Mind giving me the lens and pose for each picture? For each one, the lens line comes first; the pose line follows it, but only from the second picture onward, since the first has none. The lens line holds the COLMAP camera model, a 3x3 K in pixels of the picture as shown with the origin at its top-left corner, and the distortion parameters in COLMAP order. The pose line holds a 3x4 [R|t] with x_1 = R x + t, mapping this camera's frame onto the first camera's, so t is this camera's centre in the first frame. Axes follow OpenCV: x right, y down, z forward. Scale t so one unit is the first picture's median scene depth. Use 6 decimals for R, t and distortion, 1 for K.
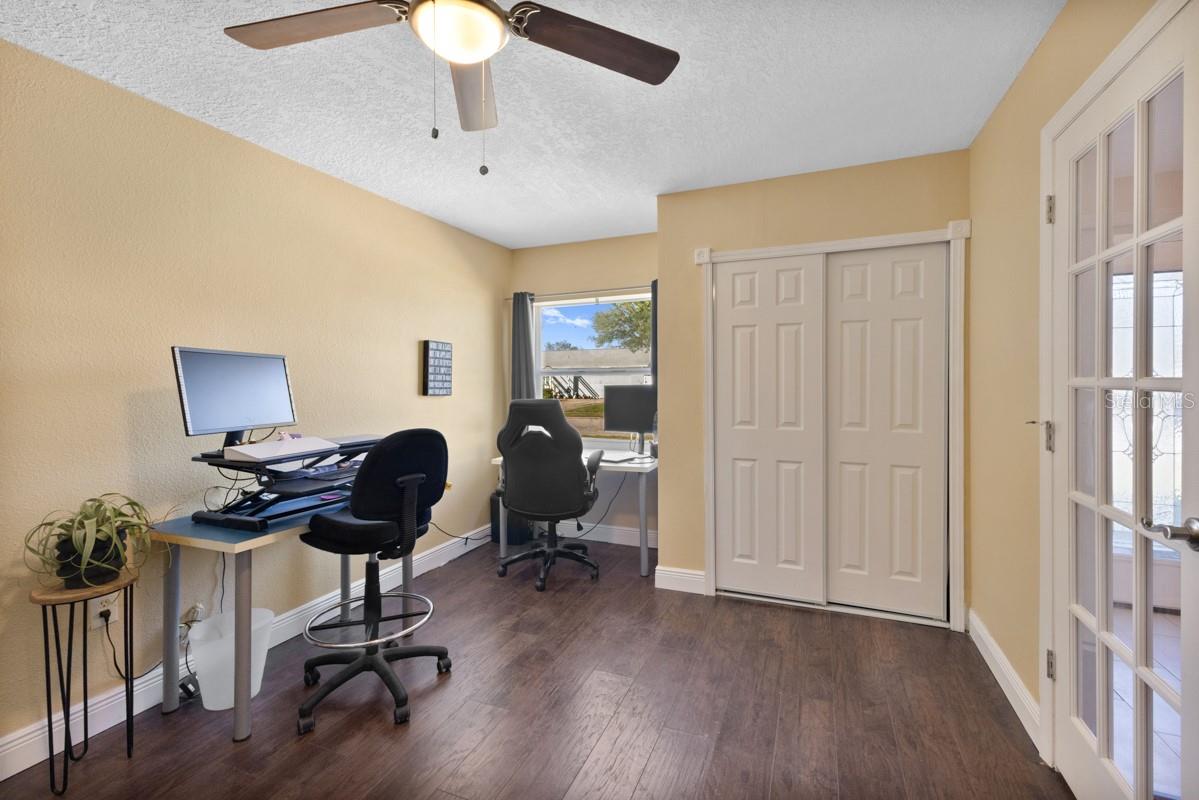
lens RADIAL K [[526.6, 0, 596.5], [0, 526.6, 377.4], [0, 0, 1]] dist [0.016136, -0.000033]
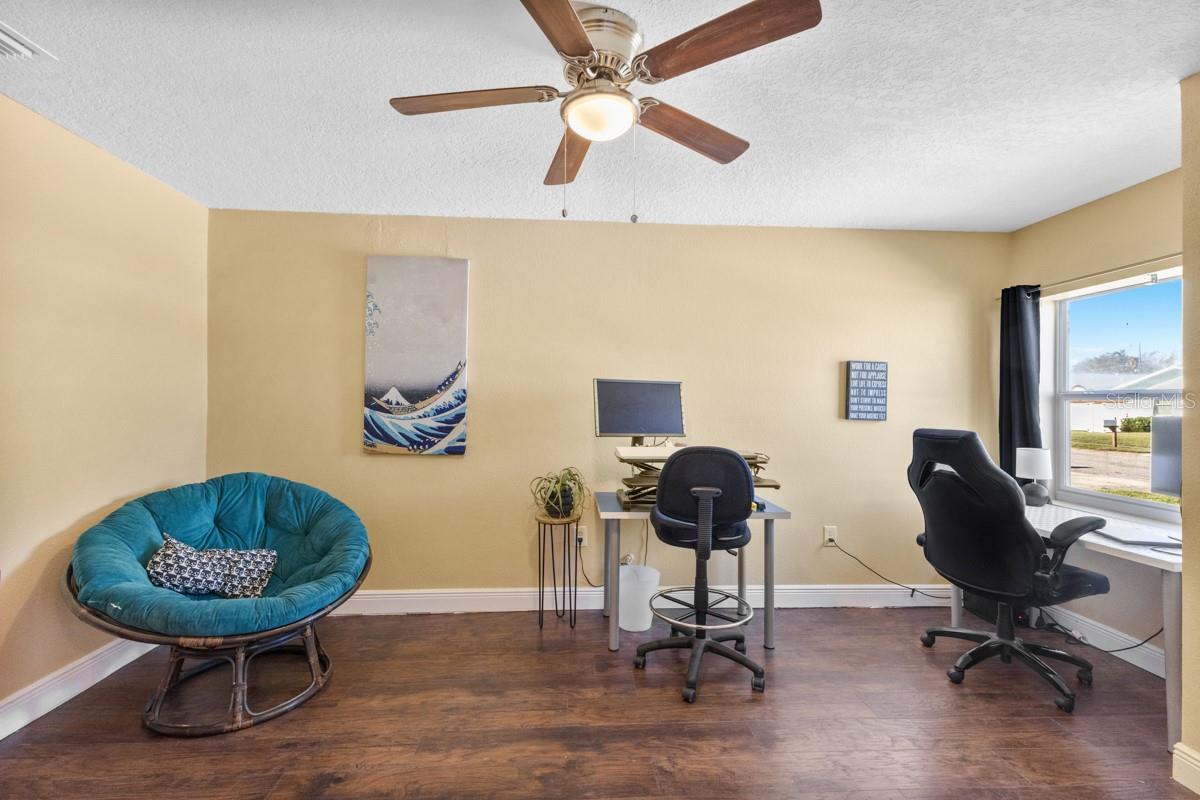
lens RADIAL K [[521.3, 0, 599.0], [0, 521.3, 391.0], [0, 0, 1]] dist [0.008692, -0.000107]
pose [[0.446077, -0.005992, -0.894975, 0.315728], [-0.008609, 0.999903, -0.010986, -0.002342], [0.894953, 0.012605, 0.445982, 0.182264]]
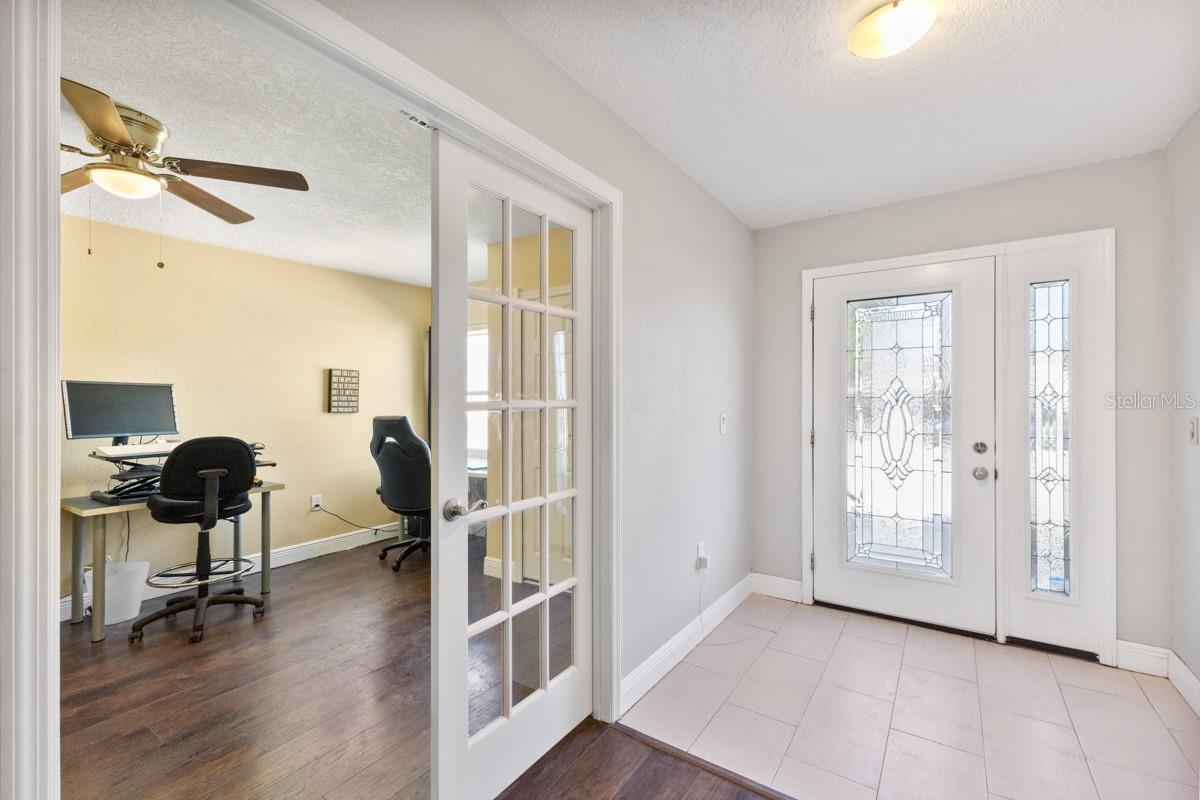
lens RADIAL K [[521.3, 0, 599.0], [0, 521.3, 391.0], [0, 0, 1]] dist [0.008692, -0.000107]
pose [[0.980271, -0.005216, -0.197590, 0.551835], [0.003441, 0.999951, -0.009325, -0.003590], [0.197628, 0.008461, 0.980240, -0.095688]]
